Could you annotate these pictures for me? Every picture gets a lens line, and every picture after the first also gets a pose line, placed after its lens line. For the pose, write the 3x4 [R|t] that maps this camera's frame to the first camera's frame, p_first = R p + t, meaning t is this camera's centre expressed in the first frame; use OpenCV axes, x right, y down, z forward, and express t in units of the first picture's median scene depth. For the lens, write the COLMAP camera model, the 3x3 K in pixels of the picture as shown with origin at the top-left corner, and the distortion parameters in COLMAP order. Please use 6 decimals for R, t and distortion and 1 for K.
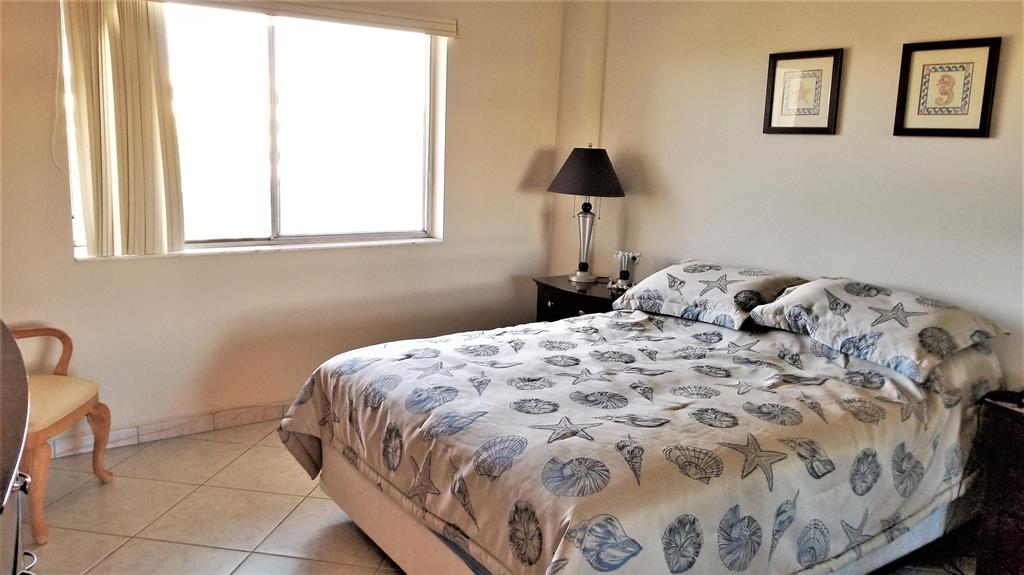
lens RADIAL K [[787.3, 0, 499.0], [0, 787.3, 275.1], [0, 0, 1]] dist [0.103476, -0.161079]
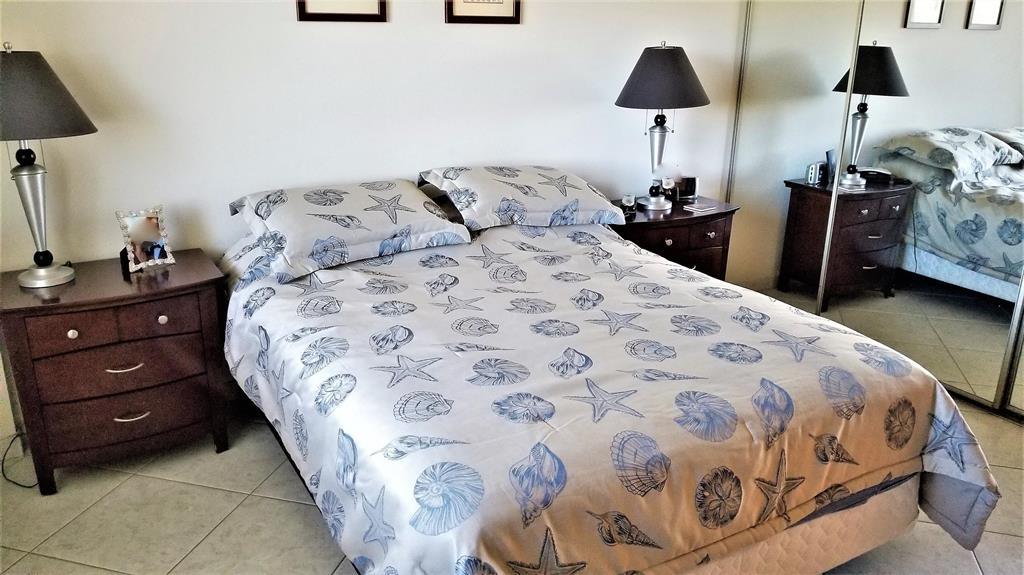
lens RADIAL K [[787.3, 0, 499.0], [0, 787.3, 275.1], [0, 0, 1]] dist [0.103476, -0.161079]
pose [[0.121805, -0.321222, 0.939138, -0.684212], [0.173305, 0.938531, 0.298537, -0.195017], [-0.977307, 0.126394, 0.169987, 0.954844]]
